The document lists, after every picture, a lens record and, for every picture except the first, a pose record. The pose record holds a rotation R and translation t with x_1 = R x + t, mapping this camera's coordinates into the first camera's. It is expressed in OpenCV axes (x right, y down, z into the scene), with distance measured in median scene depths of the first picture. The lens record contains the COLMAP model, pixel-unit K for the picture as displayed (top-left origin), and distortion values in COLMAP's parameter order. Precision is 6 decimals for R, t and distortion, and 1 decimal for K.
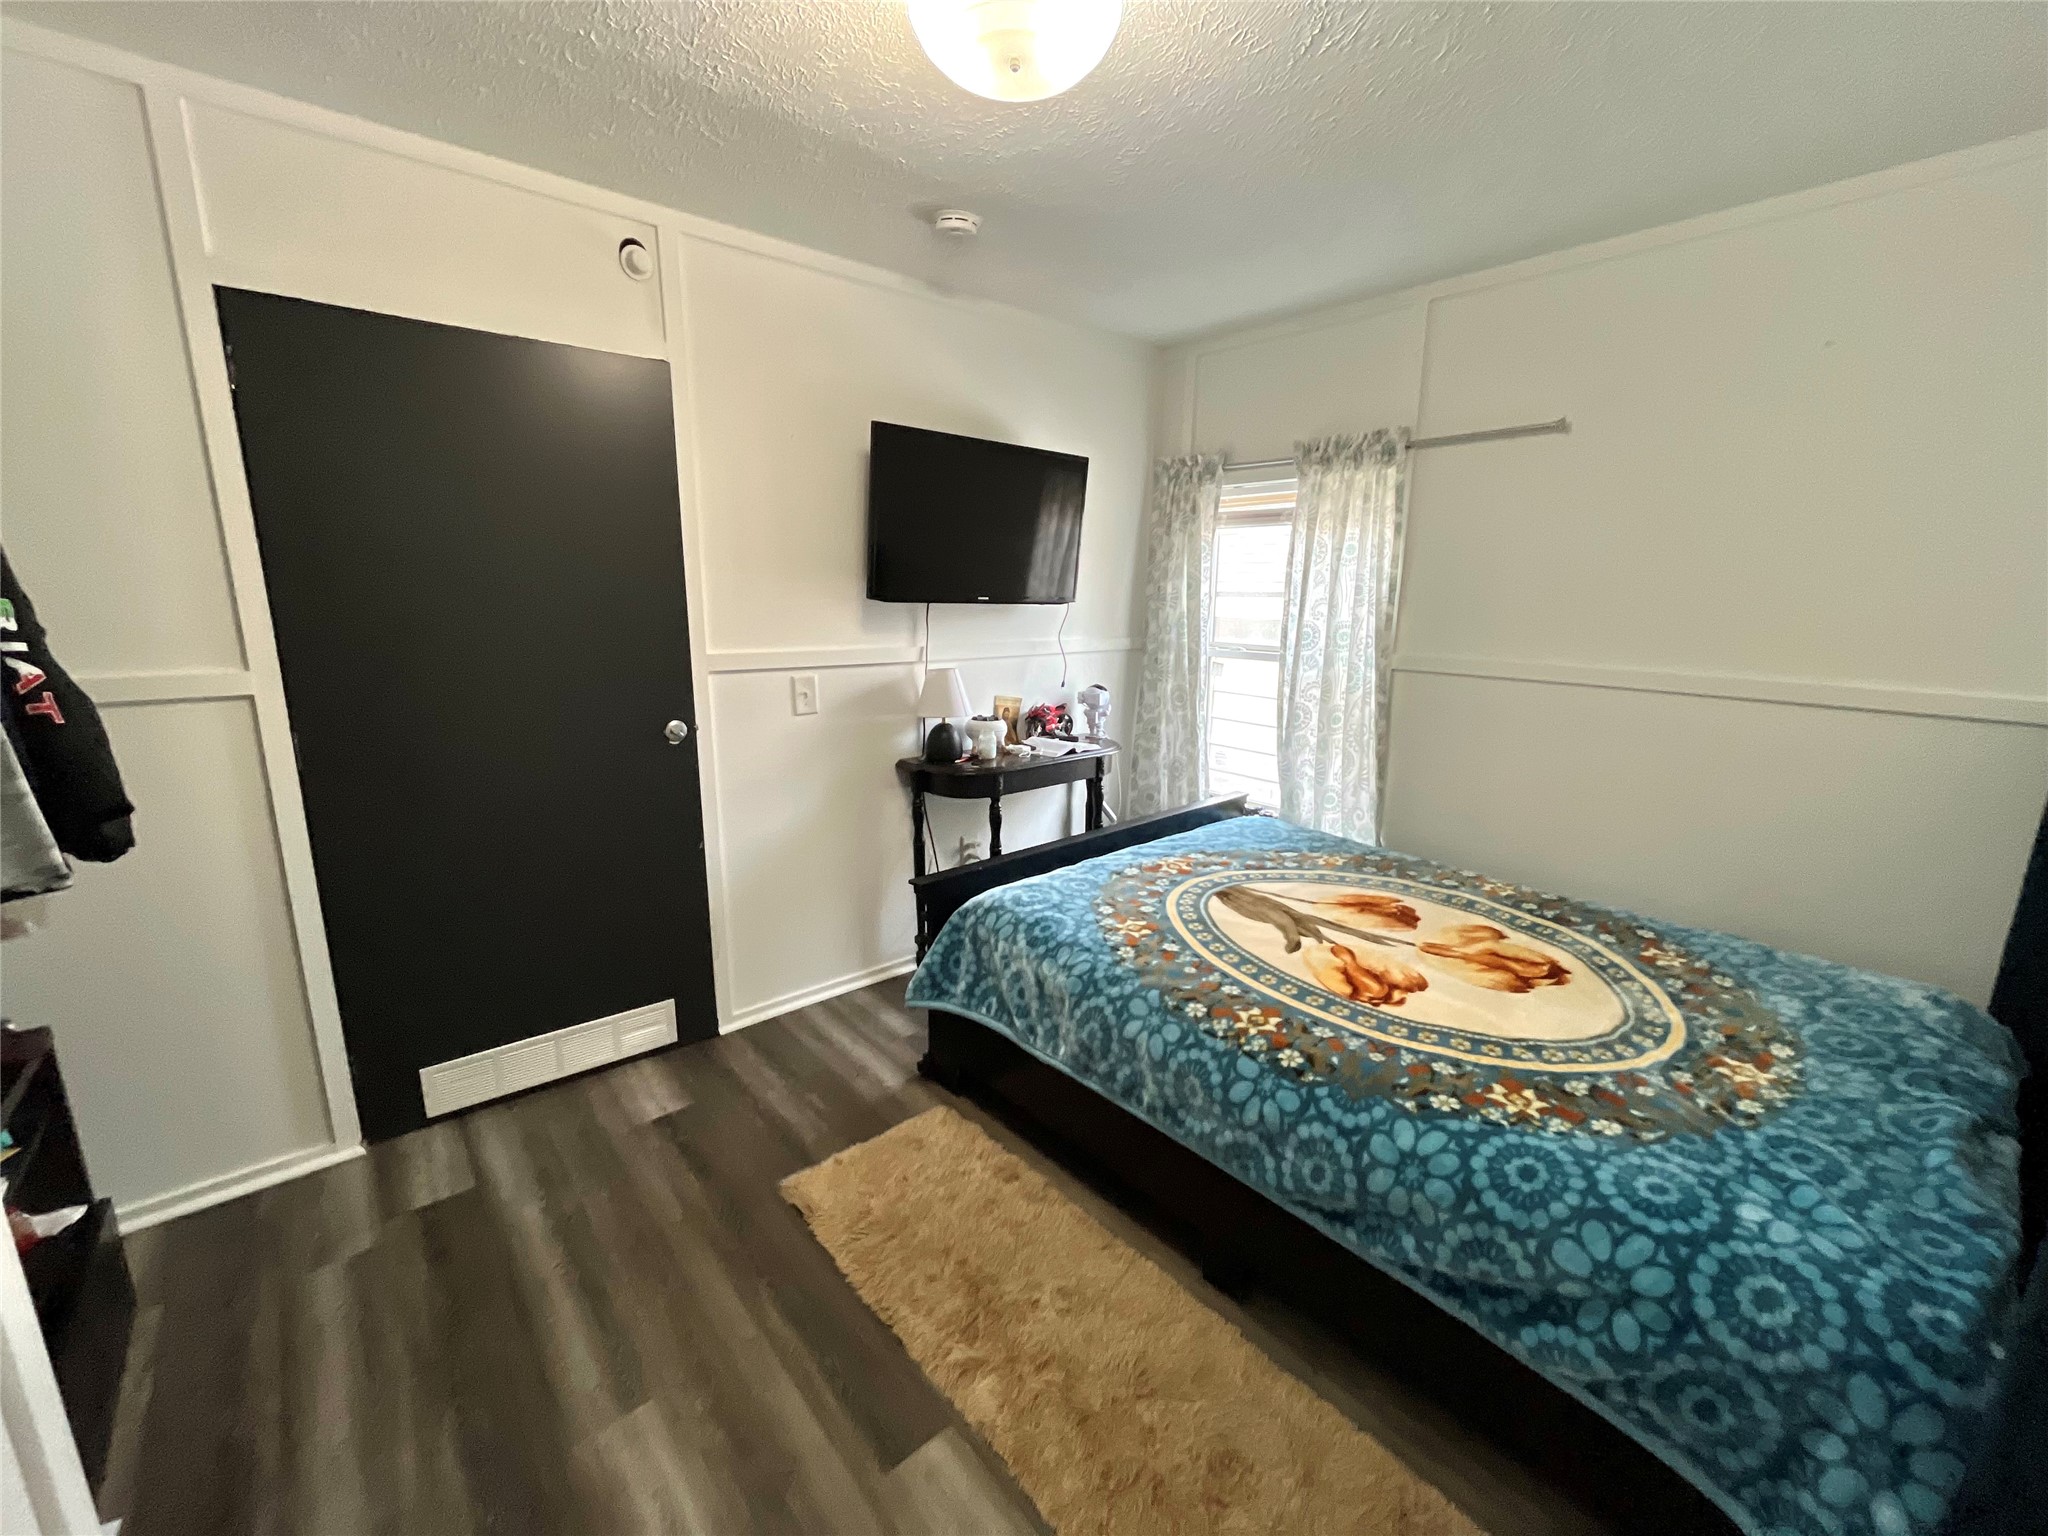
lens RADIAL K [[831.2, 0, 1020.4], [0, 831.2, 765.4], [0, 0, 1]] dist [-0.004525, 0.001014]
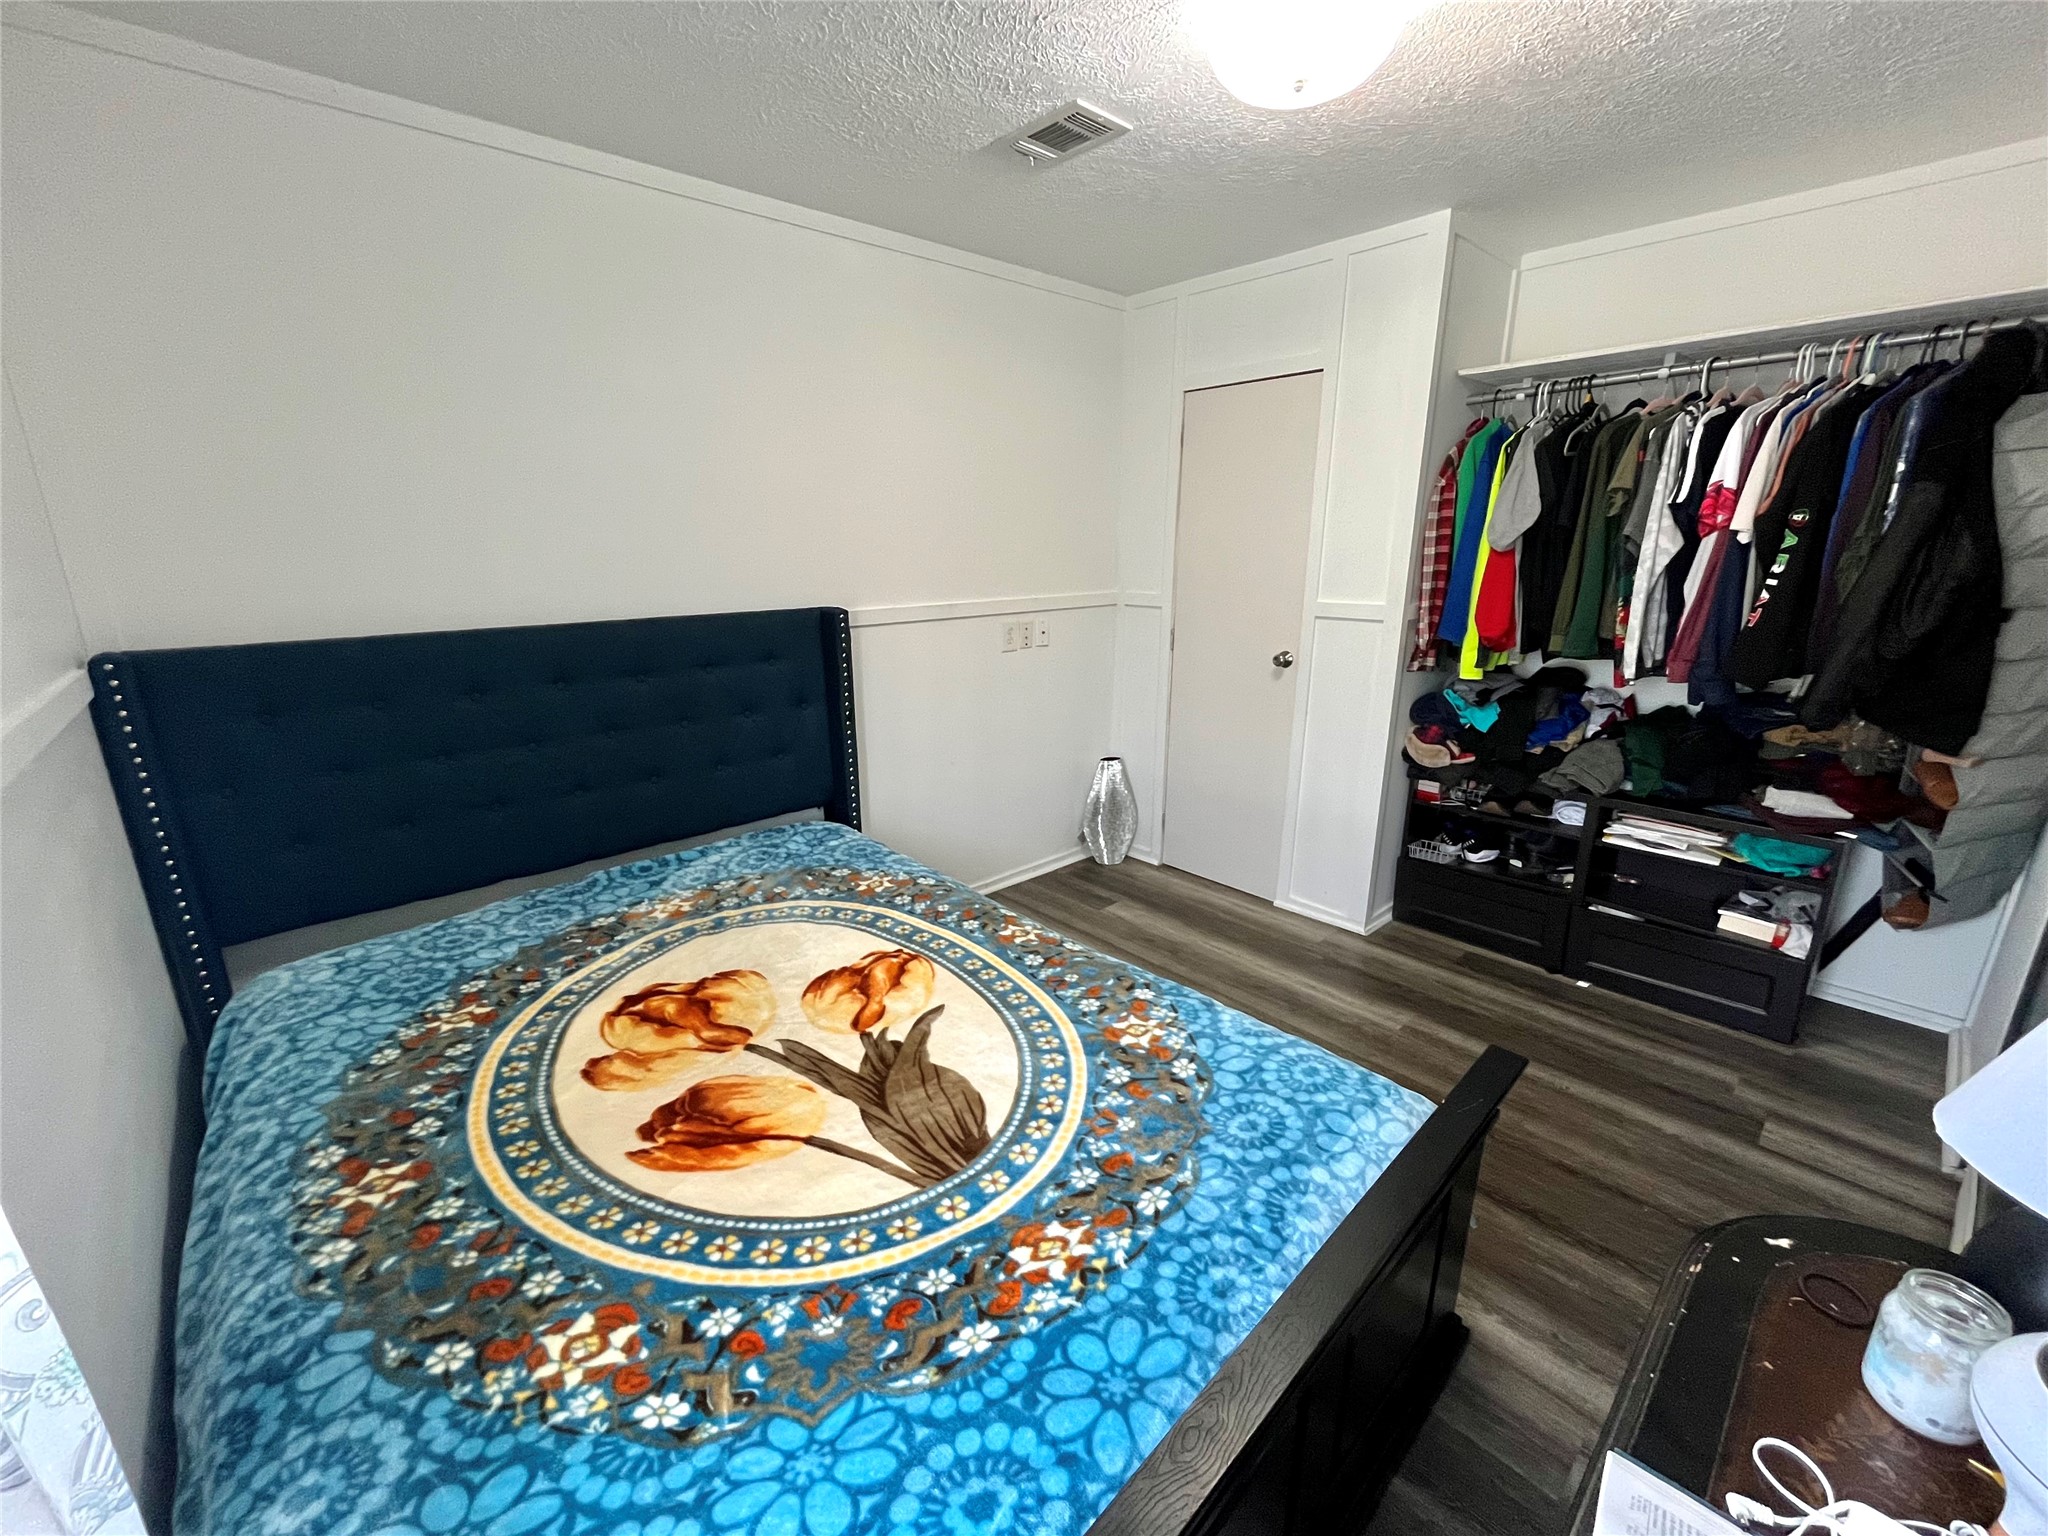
lens RADIAL K [[831.2, 0, 1025.0], [0, 831.2, 773.0], [0, 0, 1]] dist [-0.004525, 0.001014]
pose [[-0.999397, 0.001791, -0.034685, 0.263258], [-0.014786, 0.881708, 0.471564, -0.340450], [0.031427, 0.471792, -0.881150, 1.556597]]
